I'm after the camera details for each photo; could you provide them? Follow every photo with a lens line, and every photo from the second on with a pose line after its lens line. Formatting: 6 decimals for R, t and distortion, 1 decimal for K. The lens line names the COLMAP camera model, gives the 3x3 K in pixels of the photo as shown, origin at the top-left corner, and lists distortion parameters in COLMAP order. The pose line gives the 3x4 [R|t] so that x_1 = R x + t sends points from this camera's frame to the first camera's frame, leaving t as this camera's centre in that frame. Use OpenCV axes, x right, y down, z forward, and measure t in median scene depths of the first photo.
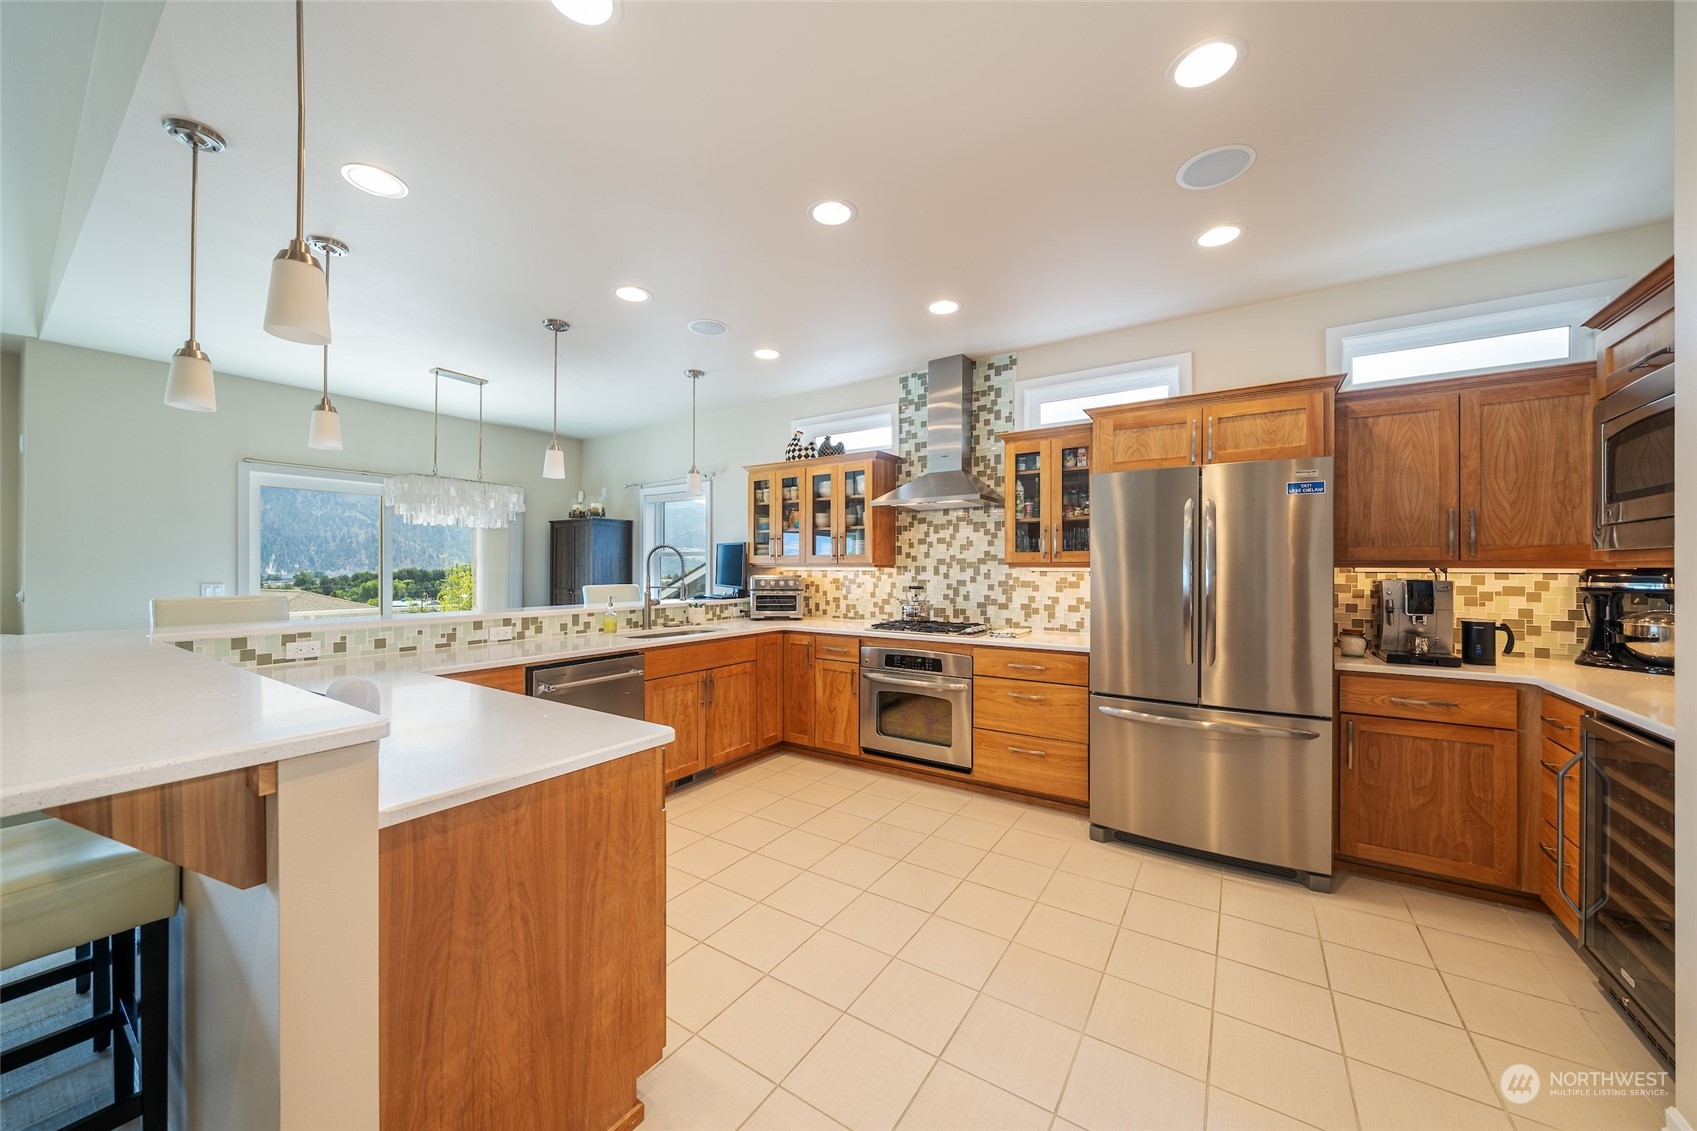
lens RADIAL K [[597.8, 0, 848.2], [0, 597.8, 568.8], [0, 0, 1]] dist [-0.002375, -0.000202]
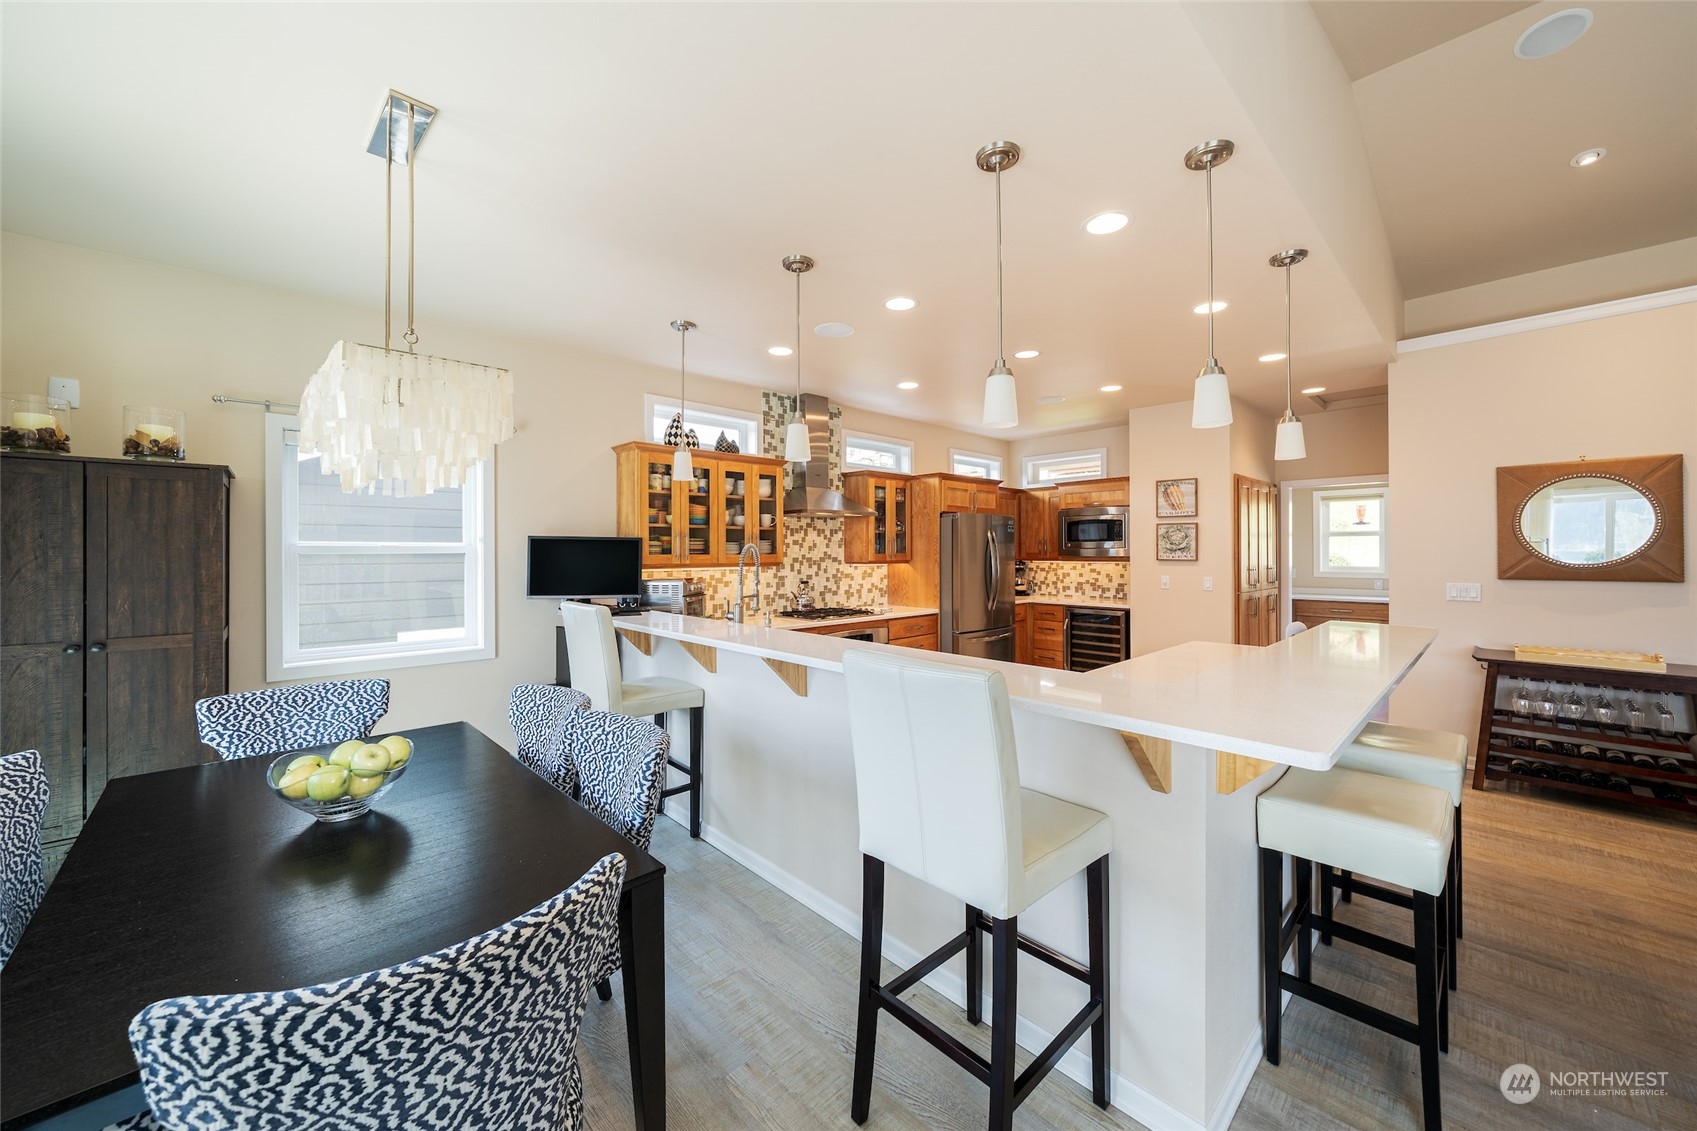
lens RADIAL K [[648.8, 0, 844.9], [0, 648.8, 555.5], [0, 0, 1]] dist [-0.000199, -0.000217]
pose [[0.214201, -0.005106, 0.976776, -1.102477], [0.007758, 0.999964, 0.003525, -0.025112], [-0.976759, 0.006823, 0.214233, 0.637064]]
